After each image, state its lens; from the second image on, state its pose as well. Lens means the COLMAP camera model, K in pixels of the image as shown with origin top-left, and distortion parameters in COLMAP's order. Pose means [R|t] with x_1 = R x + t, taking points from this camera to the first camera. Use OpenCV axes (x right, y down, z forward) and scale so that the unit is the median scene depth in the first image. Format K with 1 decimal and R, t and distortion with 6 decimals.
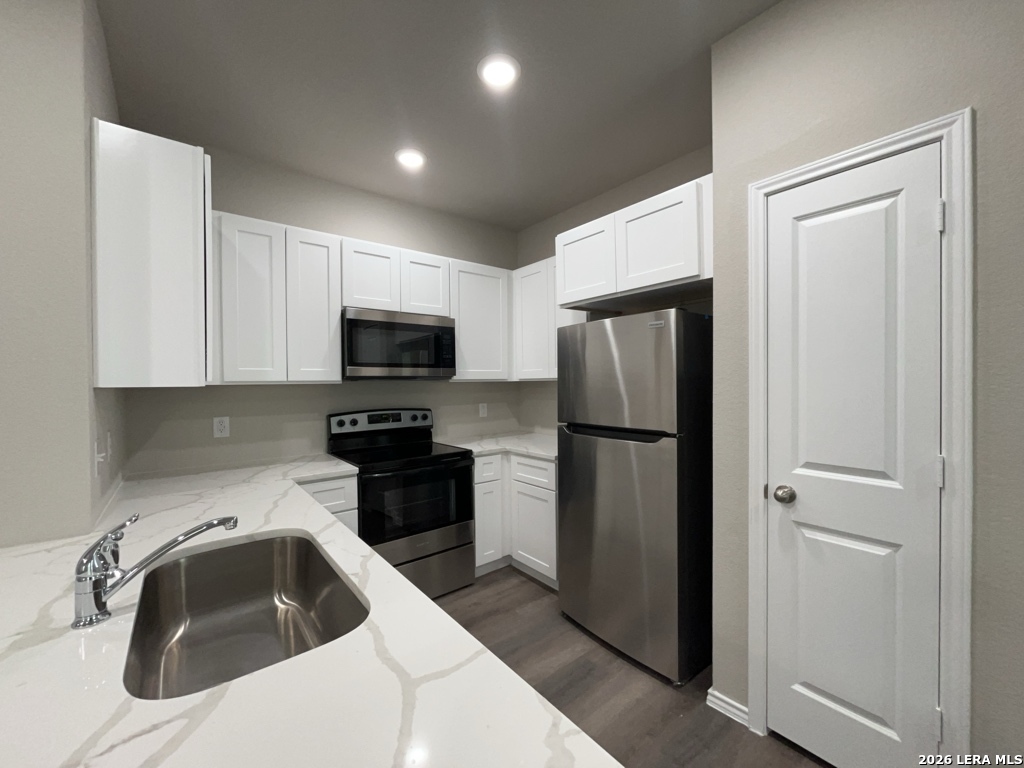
lens RADIAL K [[413.0, 0, 511.3], [0, 413.0, 383.3], [0, 0, 1]] dist [-0.001288, -0.001165]
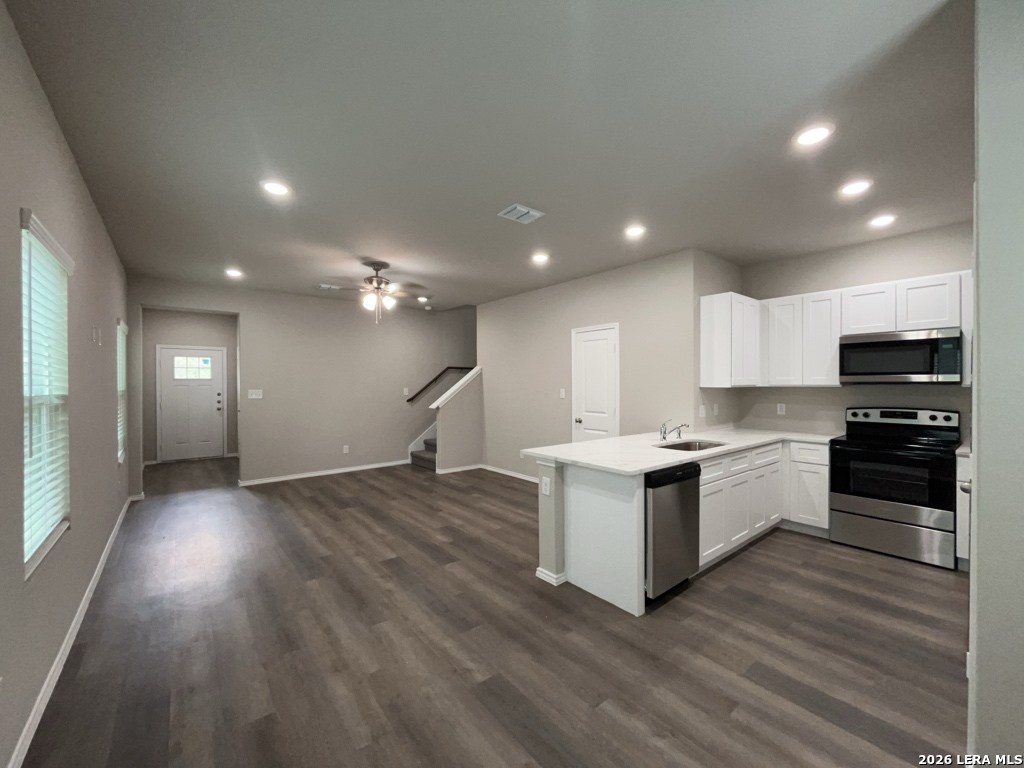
lens RADIAL K [[413.0, 0, 515.1], [0, 413.0, 386.6], [0, 0, 1]] dist [-0.001288, -0.001165]
pose [[0.007700, 0.018500, -0.999799, 1.002307], [-0.001364, 0.999828, 0.018490, -0.024406], [0.999969, 0.001222, 0.007724, -0.185717]]
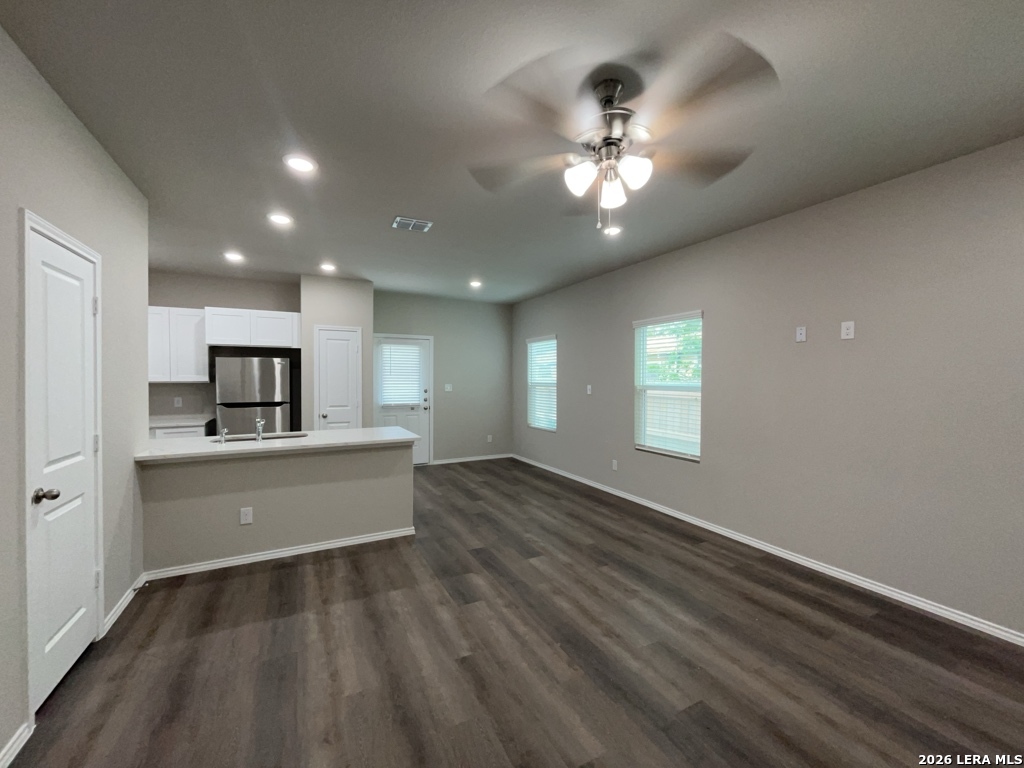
lens RADIAL K [[413.0, 0, 516.6], [0, 413.0, 384.9], [0, 0, 1]] dist [-0.001288, -0.001165]
pose [[0.186767, -0.004718, 0.982393, -1.399138], [0.000432, 0.999989, 0.004721, -0.006496], [-0.982404, -0.000457, 0.186767, -0.717109]]
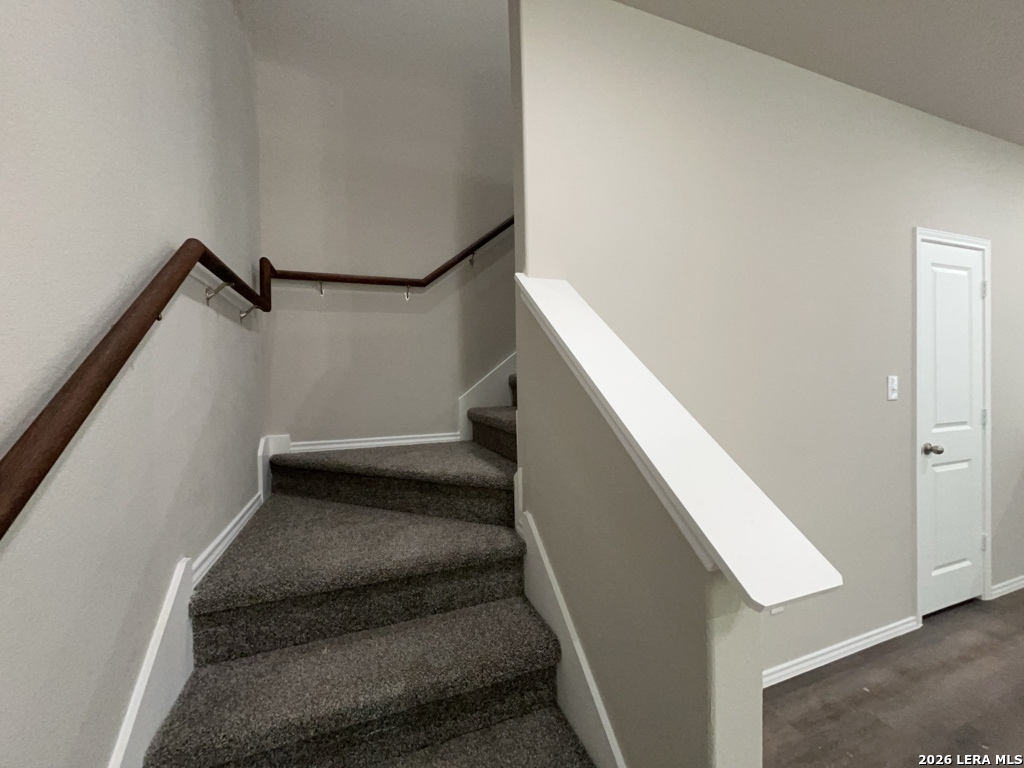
lens RADIAL K [[413.0, 0, 512.6], [0, 413.0, 385.4], [0, 0, 1]] dist [-0.001288, -0.001165]
pose [[0.948119, -0.006056, -0.317859, -1.428650], [0.009279, 0.999920, 0.008628, 0.028527], [0.317781, -0.011130, 0.948099, -0.898634]]
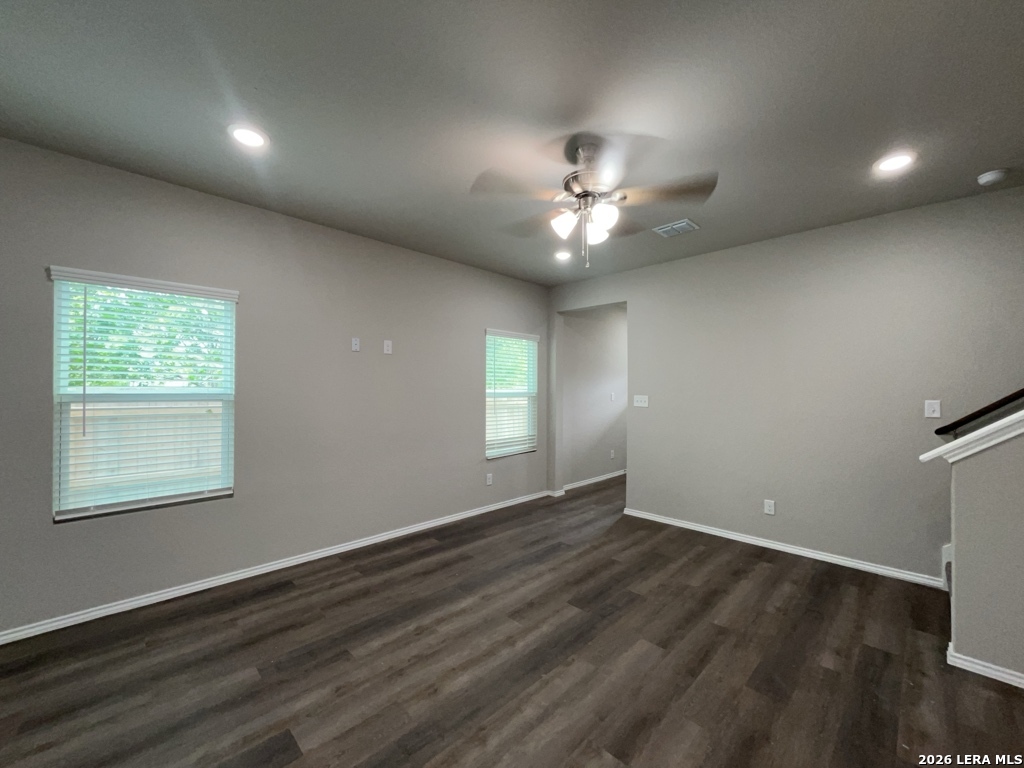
lens RADIAL K [[413.0, 0, 513.2], [0, 413.0, 385.1], [0, 0, 1]] dist [-0.001288, -0.001165]
pose [[-0.993814, 0.005853, -0.110899, -0.451754], [0.005944, 0.999982, -0.000492, -0.010095], [0.110894, -0.001149, -0.993832, 0.083327]]
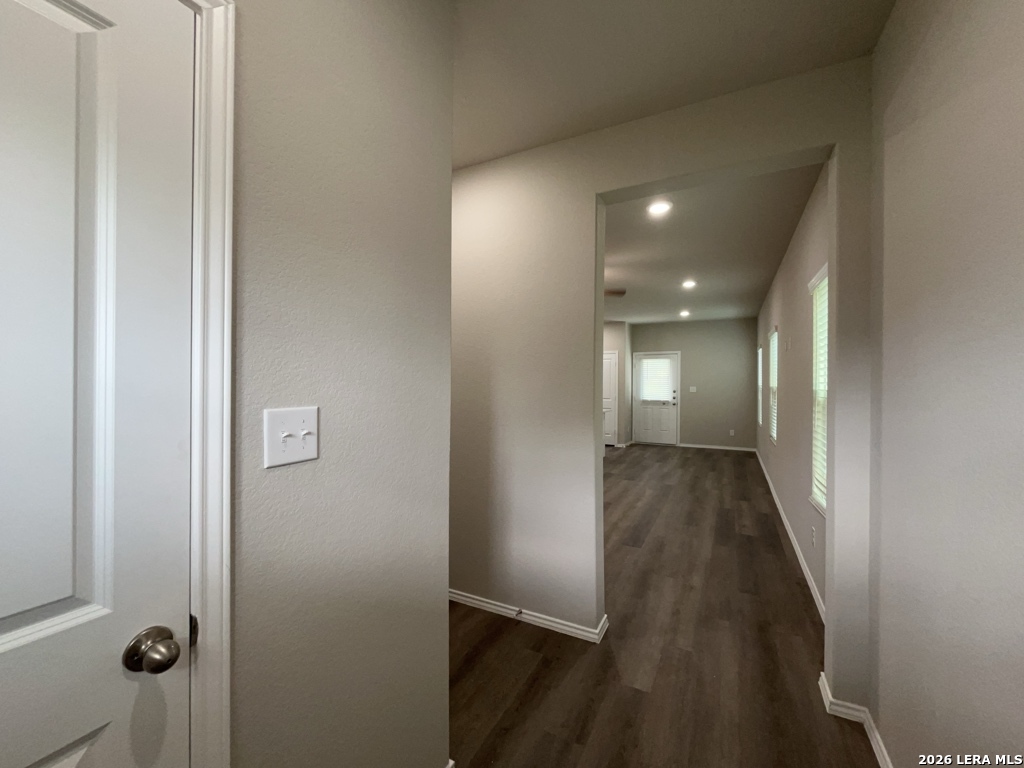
lens RADIAL K [[413.0, 0, 513.0], [0, 413.0, 386.5], [0, 0, 1]] dist [-0.001288, -0.001165]
pose [[0.915941, 0.012186, 0.401129, -1.633438], [-0.012153, 0.999923, -0.002627, 0.025441], [-0.401130, -0.002469, 0.916018, -2.284268]]
